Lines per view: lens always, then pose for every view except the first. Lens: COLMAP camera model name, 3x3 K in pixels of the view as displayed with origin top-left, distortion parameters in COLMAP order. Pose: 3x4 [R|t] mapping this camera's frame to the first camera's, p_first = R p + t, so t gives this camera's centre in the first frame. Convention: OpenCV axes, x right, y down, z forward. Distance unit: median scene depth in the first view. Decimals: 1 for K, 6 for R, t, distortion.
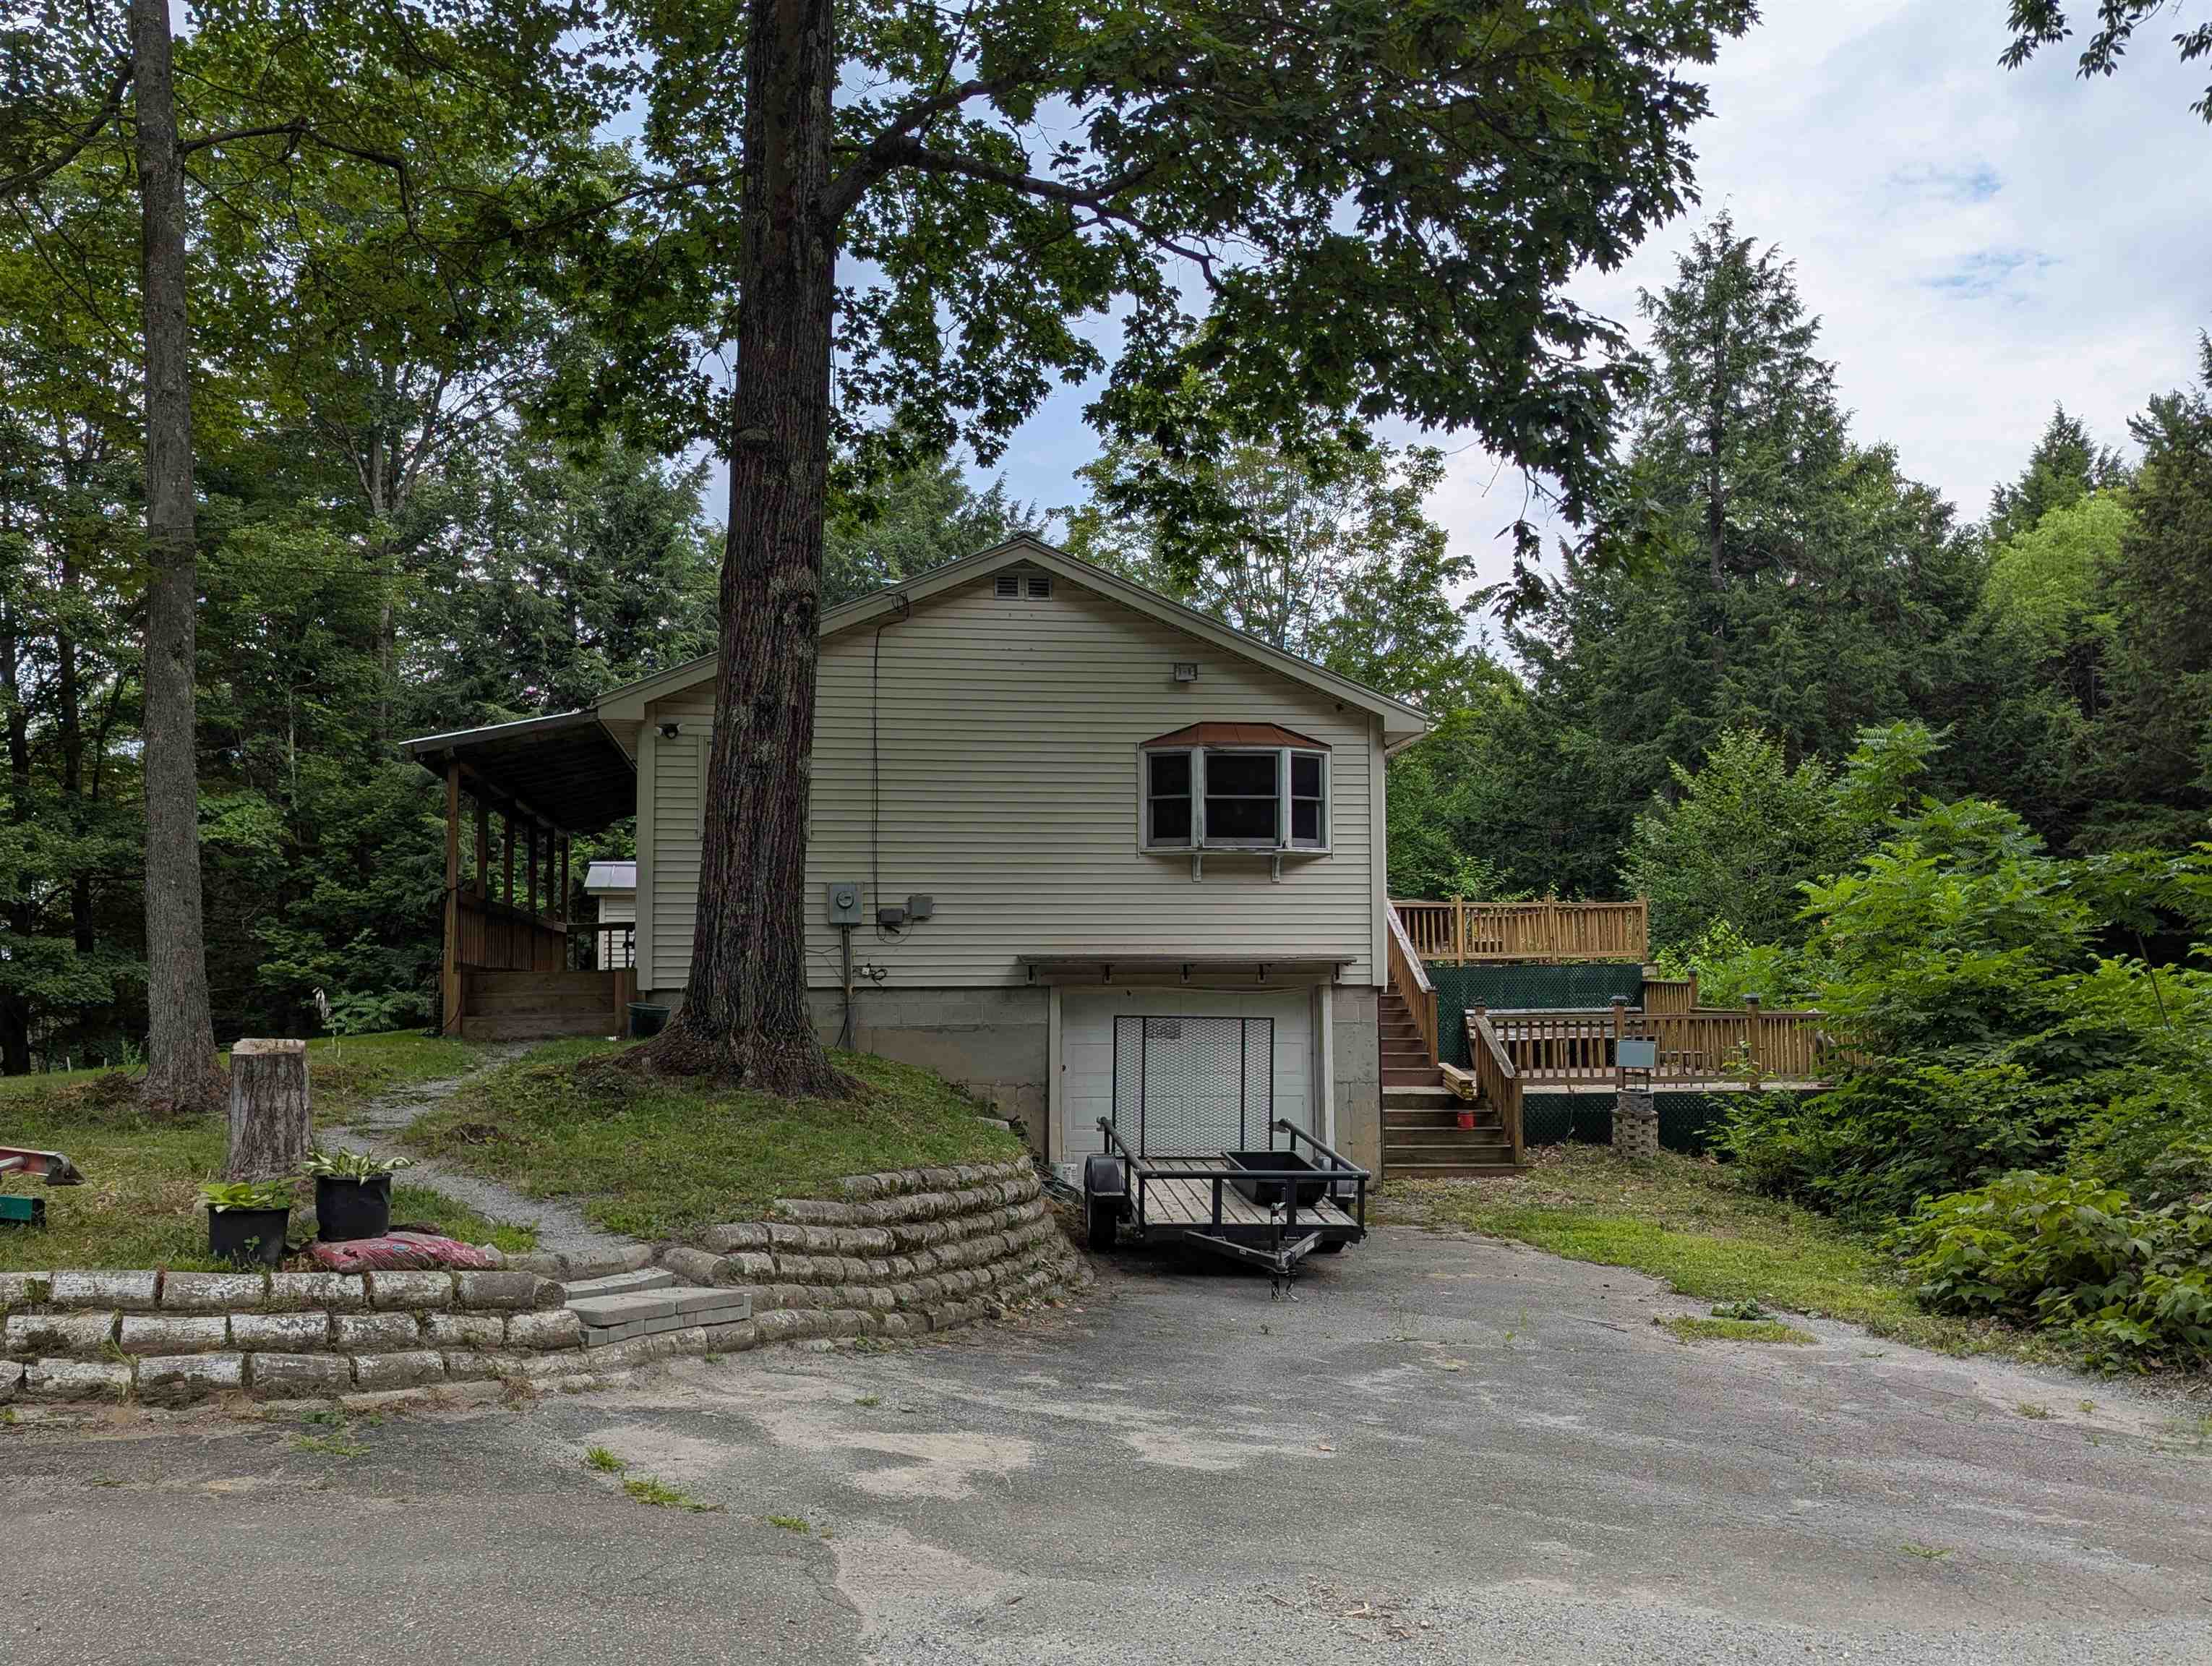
lens RADIAL K [[1863.9, 0, 1114.7], [0, 1863.9, 821.2], [0, 0, 1]] dist [0.070864, -0.078294]
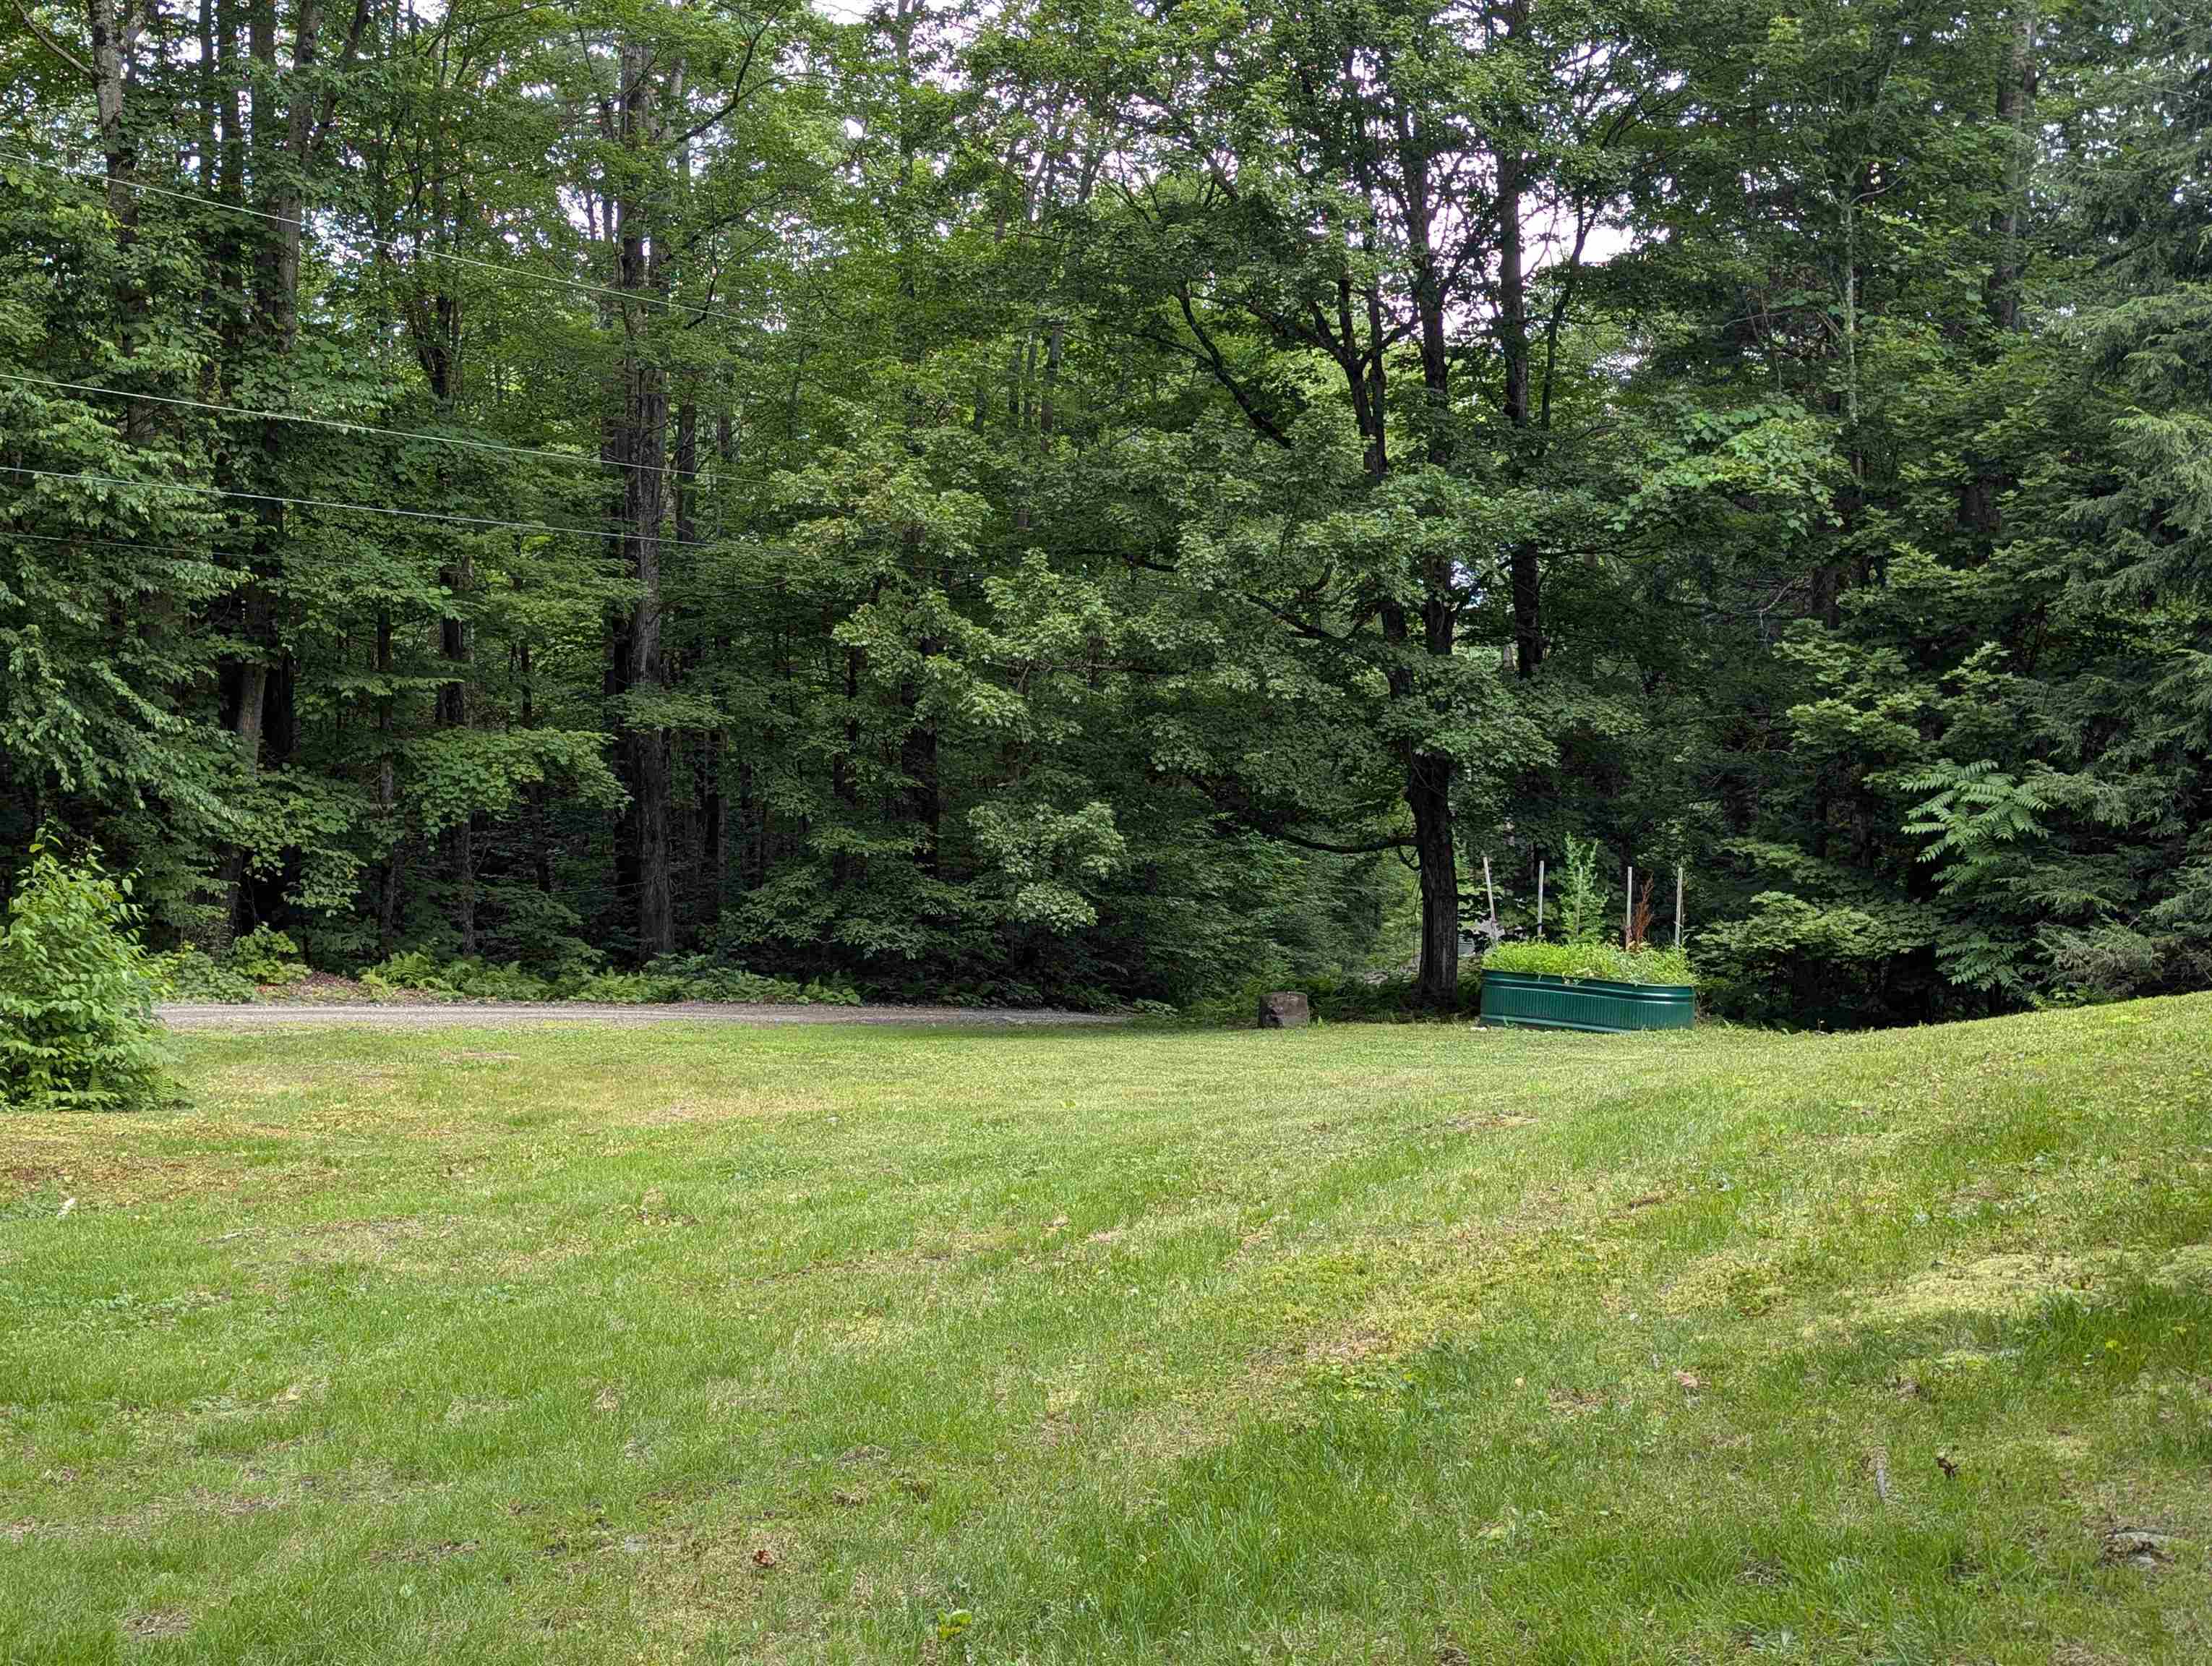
lens RADIAL K [[1863.9, 0, 1114.7], [0, 1863.9, 821.2], [0, 0, 1]] dist [0.070864, -0.078294]
pose [[0.726329, 0.082917, -0.682328, -0.211664], [0.049583, 0.983790, 0.172332, 0.003284], [0.685557, -0.159002, 0.710444, 0.451293]]
